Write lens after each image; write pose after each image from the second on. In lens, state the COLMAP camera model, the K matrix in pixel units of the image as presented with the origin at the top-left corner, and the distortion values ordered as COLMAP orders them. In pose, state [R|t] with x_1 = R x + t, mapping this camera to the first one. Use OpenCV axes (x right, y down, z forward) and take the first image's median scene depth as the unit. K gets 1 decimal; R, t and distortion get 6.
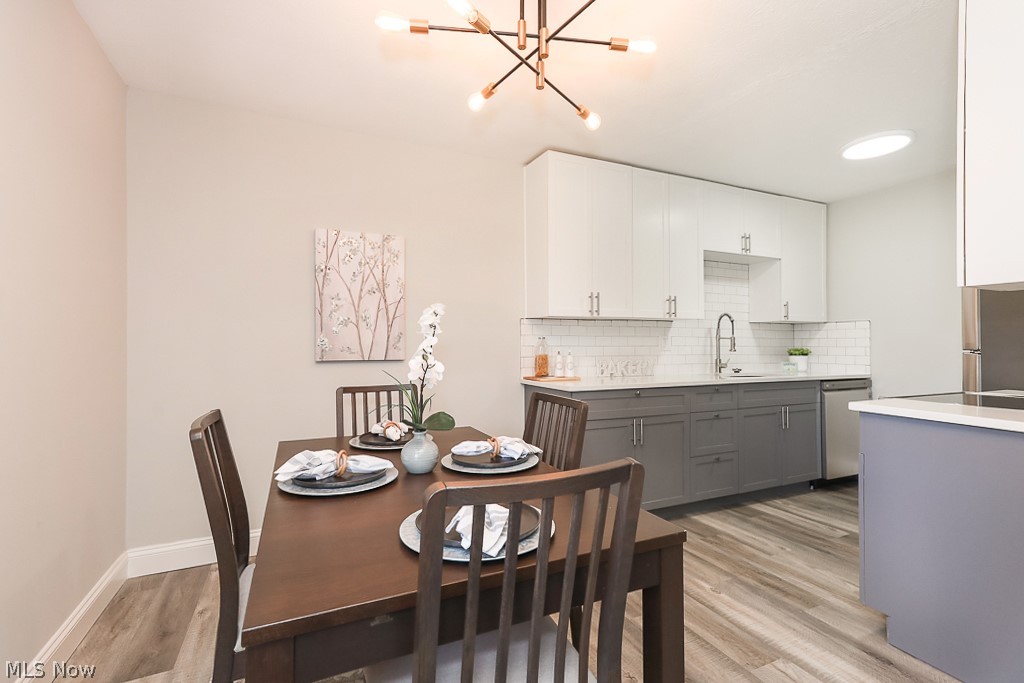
lens RADIAL K [[463.2, 0, 508.9], [0, 463.2, 340.0], [0, 0, 1]] dist [0.017612, 0.000264]
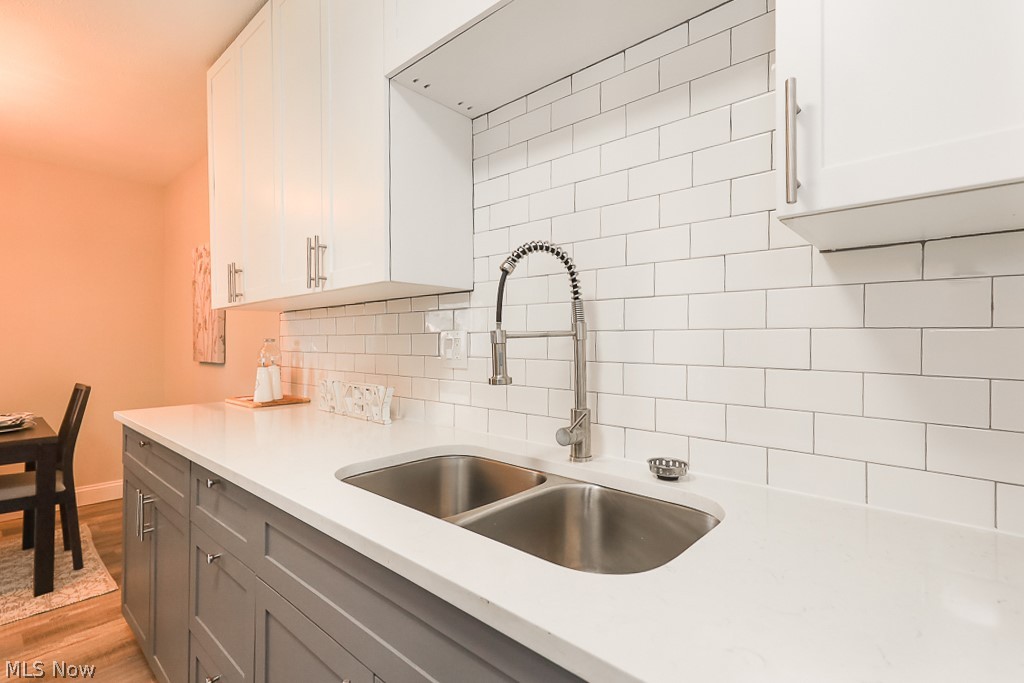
lens RADIAL K [[481.5, 0, 510.1], [0, 481.5, 338.1], [0, 0, 1]] dist [0.022095, 0.000344]
pose [[0.387392, -0.004714, -0.921903, 0.883209], [0.012676, 0.999920, 0.000214, -0.002600], [0.921828, -0.011768, 0.387420, 1.069939]]
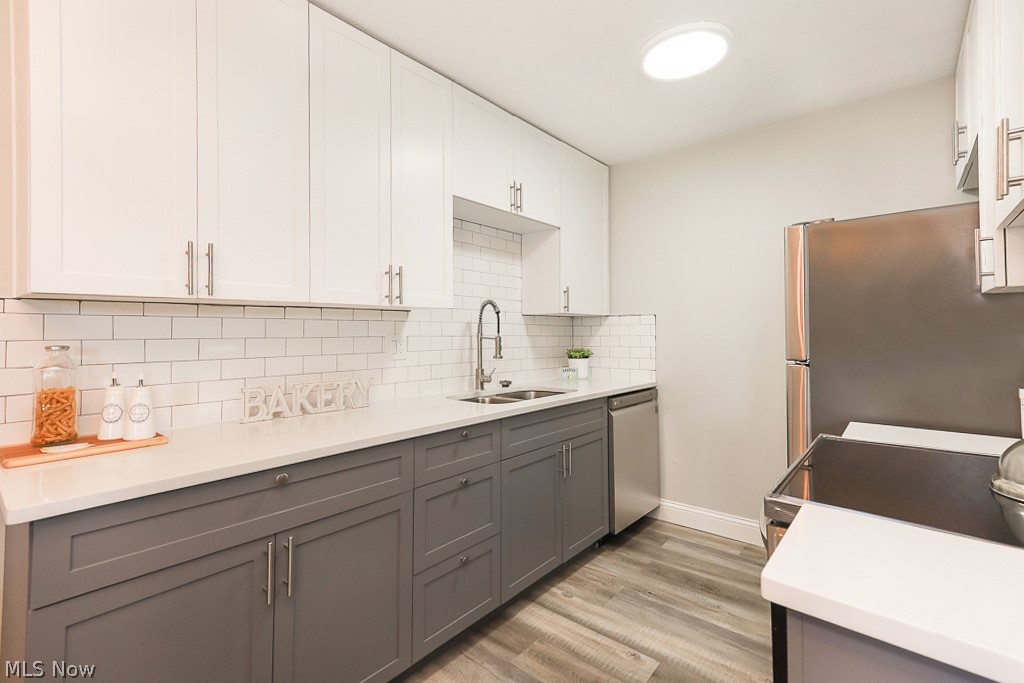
lens RADIAL K [[465.9, 0, 507.6], [0, 465.9, 322.9], [0, 0, 1]] dist [0.010044, -0.000246]
pose [[0.909400, 0.005934, 0.415881, 0.261752], [-0.001526, 0.999939, -0.010932, -0.022312], [-0.415920, 0.009307, 0.909353, 0.471811]]
